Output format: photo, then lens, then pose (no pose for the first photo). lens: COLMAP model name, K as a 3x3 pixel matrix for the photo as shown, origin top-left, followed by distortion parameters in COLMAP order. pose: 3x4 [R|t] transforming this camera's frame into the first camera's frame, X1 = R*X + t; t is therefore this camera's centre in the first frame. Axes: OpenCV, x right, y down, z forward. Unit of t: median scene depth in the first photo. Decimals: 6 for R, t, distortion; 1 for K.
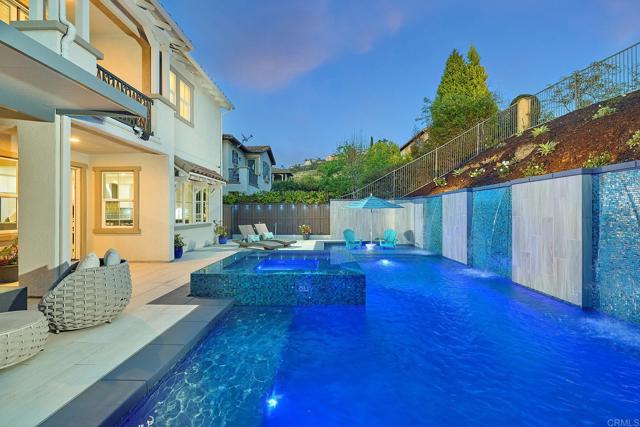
lens RADIAL K [[274.7, 0, 320.0], [0, 274.7, 213.5], [0, 0, 1]] dist [0.010817, 0.000221]
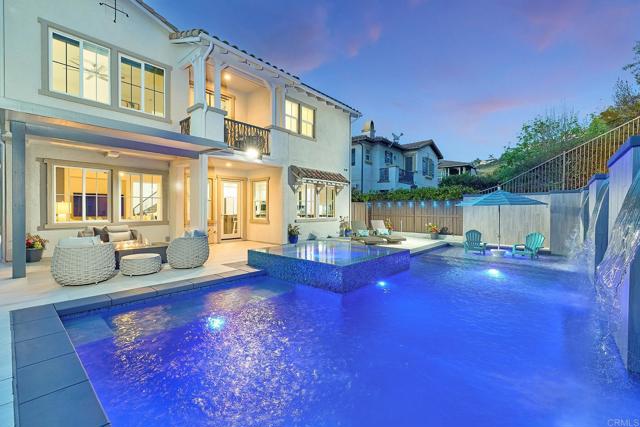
lens RADIAL K [[274.7, 0, 320.0], [0, 274.7, 213.5], [0, 0, 1]] dist [0.010817, 0.000221]
pose [[0.768809, 0.016187, -0.639273, 0.269124], [-0.009701, 0.999860, 0.013651, -0.000666], [0.639404, -0.004294, 0.768859, 0.040666]]
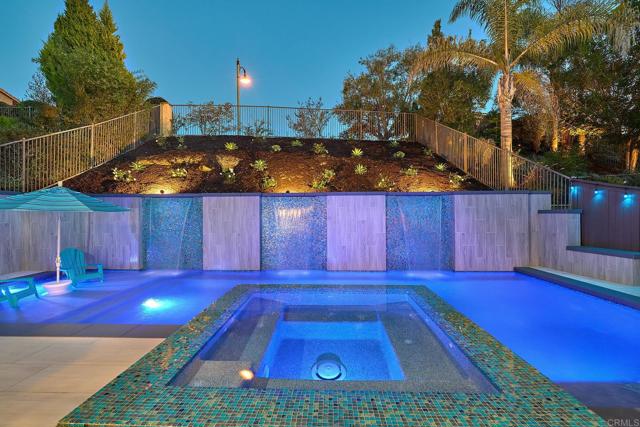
lens RADIAL K [[274.7, 0, 320.0], [0, 274.7, 213.5], [0, 0, 1]] dist [0.010817, 0.000221]
pose [[0.020068, 0.008474, 0.999763, -0.274190], [0.009353, 0.999919, -0.008663, -0.004873], [-0.999755, 0.009524, 0.019987, 0.468128]]
